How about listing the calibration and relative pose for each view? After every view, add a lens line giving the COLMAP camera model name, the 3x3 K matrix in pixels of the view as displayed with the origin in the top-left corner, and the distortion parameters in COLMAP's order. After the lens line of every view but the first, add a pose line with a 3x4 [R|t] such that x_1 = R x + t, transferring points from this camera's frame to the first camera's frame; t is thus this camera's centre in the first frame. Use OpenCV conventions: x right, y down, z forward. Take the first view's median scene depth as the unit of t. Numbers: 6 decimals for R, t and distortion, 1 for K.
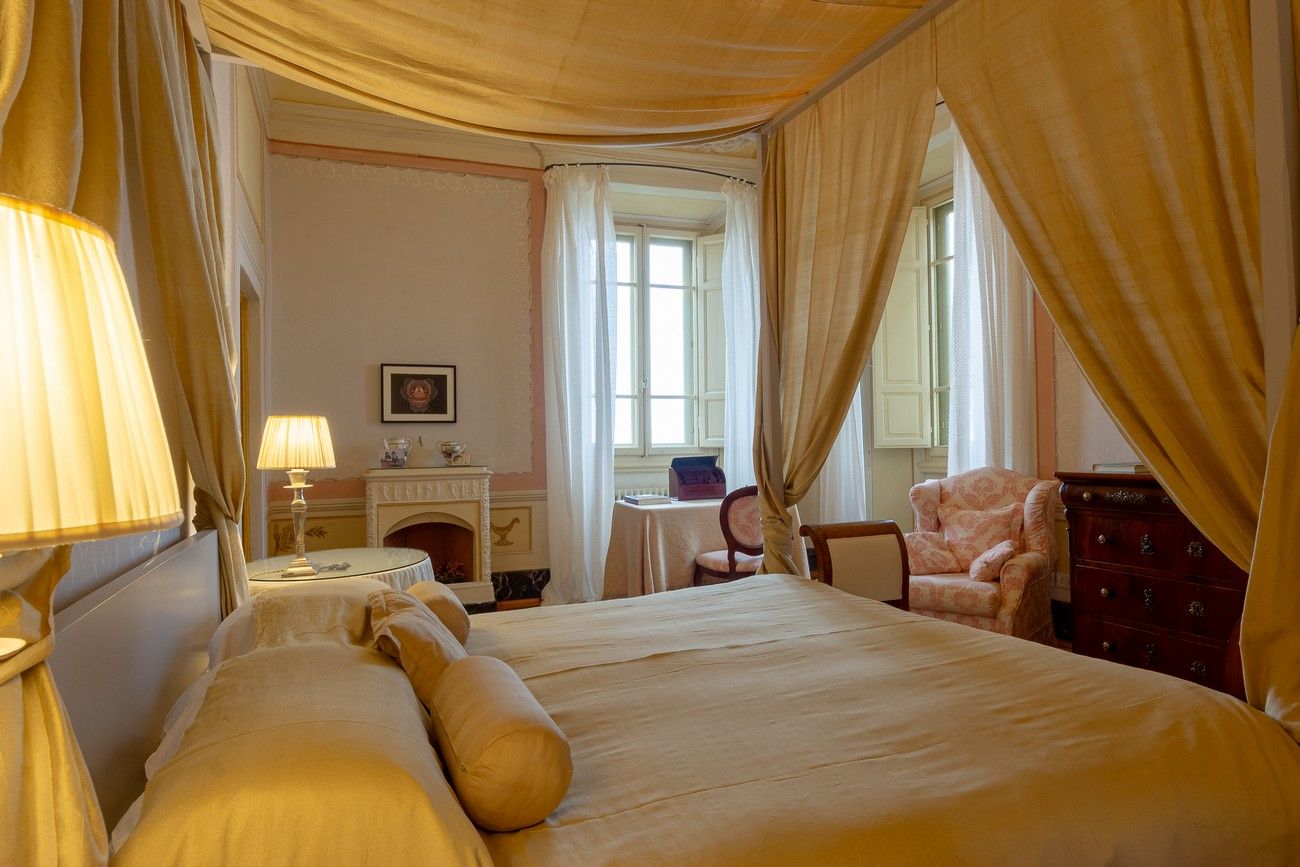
lens RADIAL K [[776.8, 0, 654.7], [0, 776.8, 443.1], [0, 0, 1]] dist [0.029167, 0.000260]
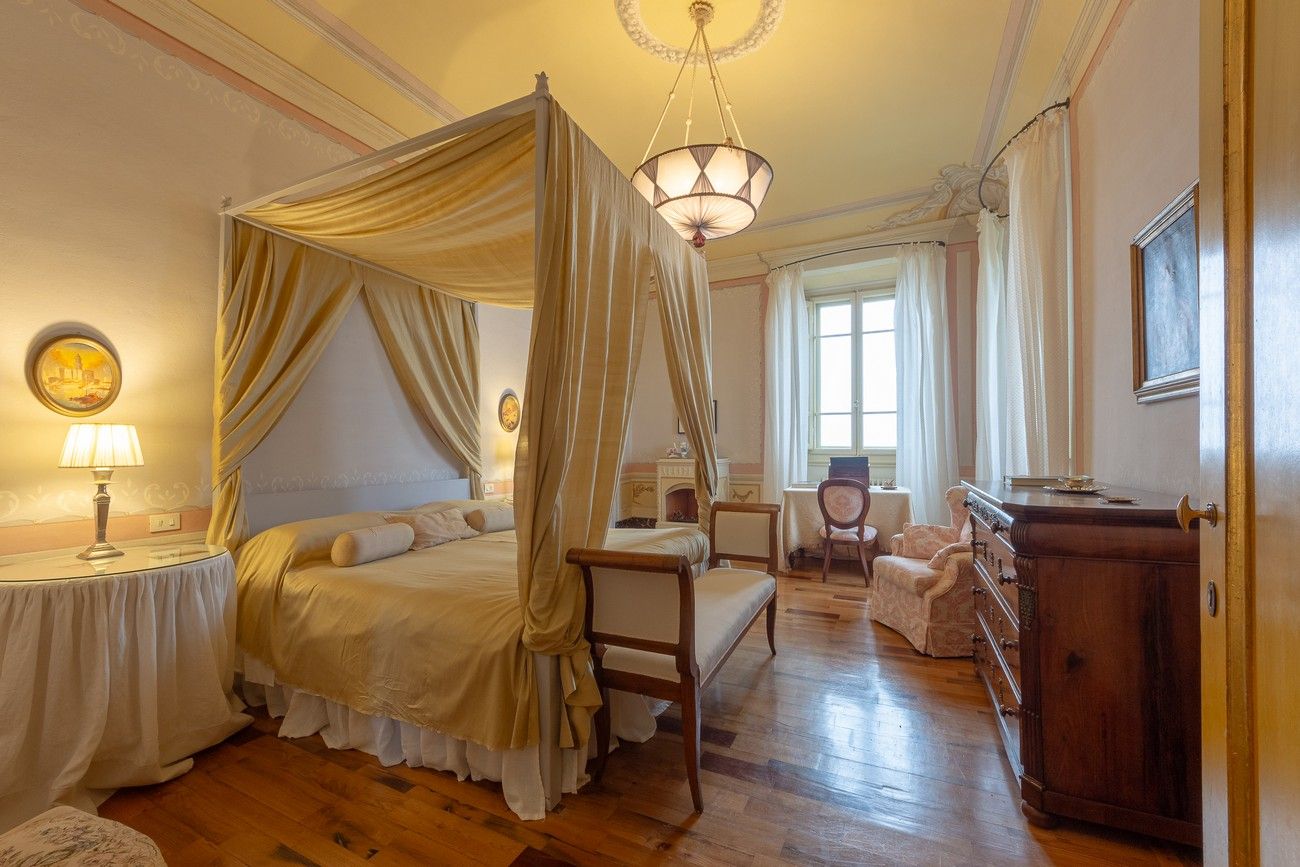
lens RADIAL K [[525.5, 0, 647.1], [0, 525.5, 440.4], [0, 0, 1]] dist [0.003415, 0.000419]
pose [[0.654728, 0.005723, -0.755843, 0.515380], [-0.008495, 0.999964, 0.000212, -0.008432], [0.755817, 0.006282, 0.654753, 0.111887]]
